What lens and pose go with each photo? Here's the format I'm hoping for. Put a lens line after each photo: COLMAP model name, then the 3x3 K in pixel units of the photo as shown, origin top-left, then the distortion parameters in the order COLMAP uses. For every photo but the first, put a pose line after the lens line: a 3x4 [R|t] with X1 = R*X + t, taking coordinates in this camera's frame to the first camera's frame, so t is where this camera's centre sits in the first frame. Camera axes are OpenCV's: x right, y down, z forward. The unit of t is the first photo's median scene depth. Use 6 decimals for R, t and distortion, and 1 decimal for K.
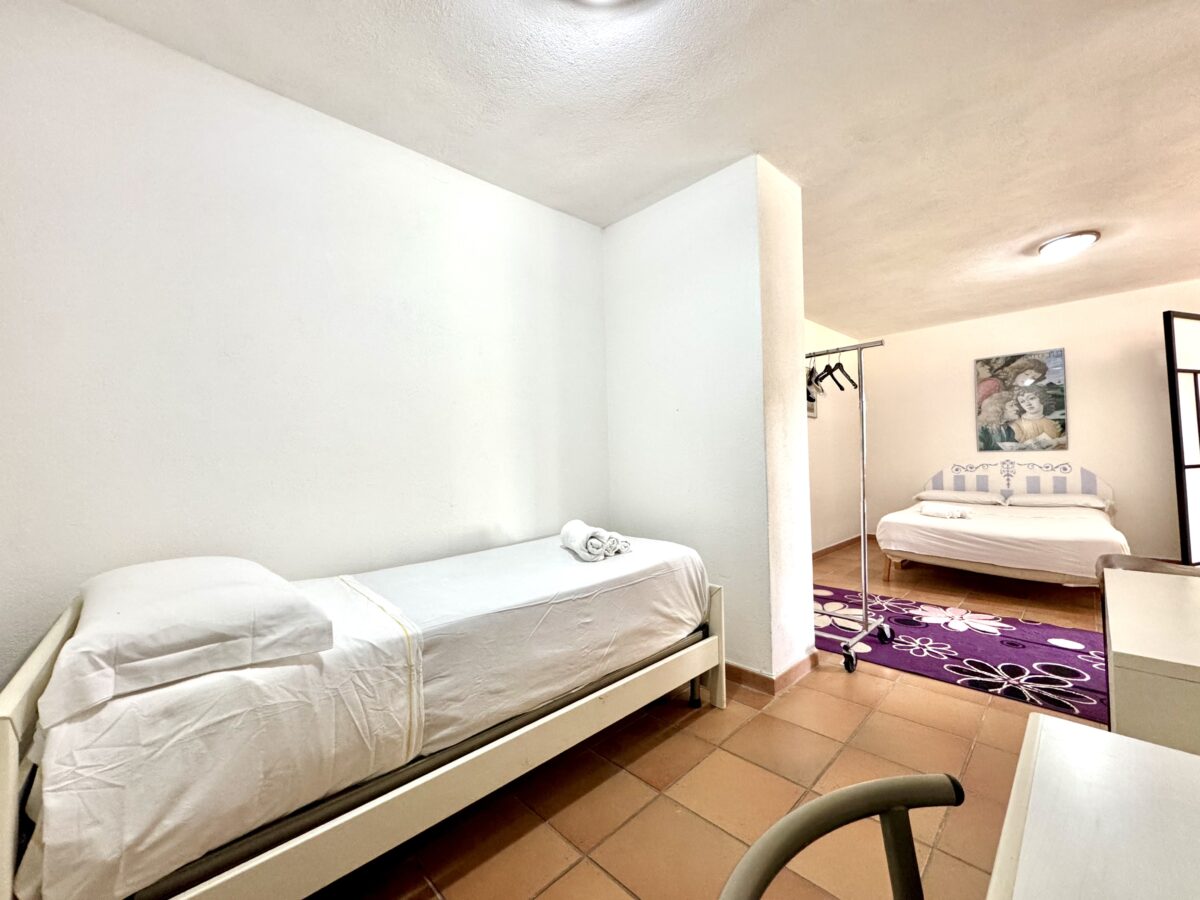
lens RADIAL K [[481.1, 0, 599.4], [0, 481.1, 448.1], [0, 0, 1]] dist [0.000892, -0.000245]
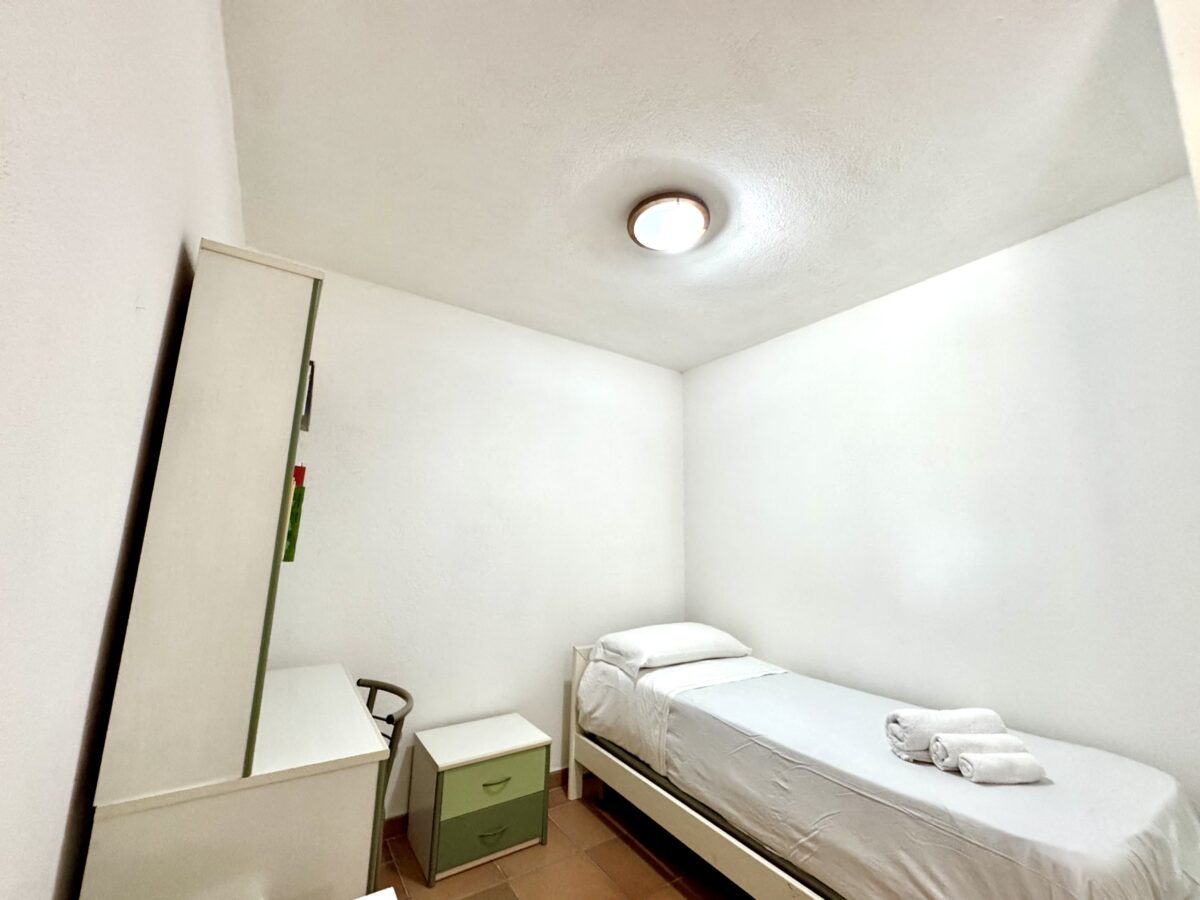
lens RADIAL K [[481.1, 0, 597.4], [0, 481.1, 451.8], [0, 0, 1]] dist [0.000892, -0.000245]
pose [[-0.177651, -0.151351, -0.972385, 1.376818], [-0.005433, 0.988238, -0.152826, -0.185701], [0.984078, -0.021867, -0.176384, 1.066069]]
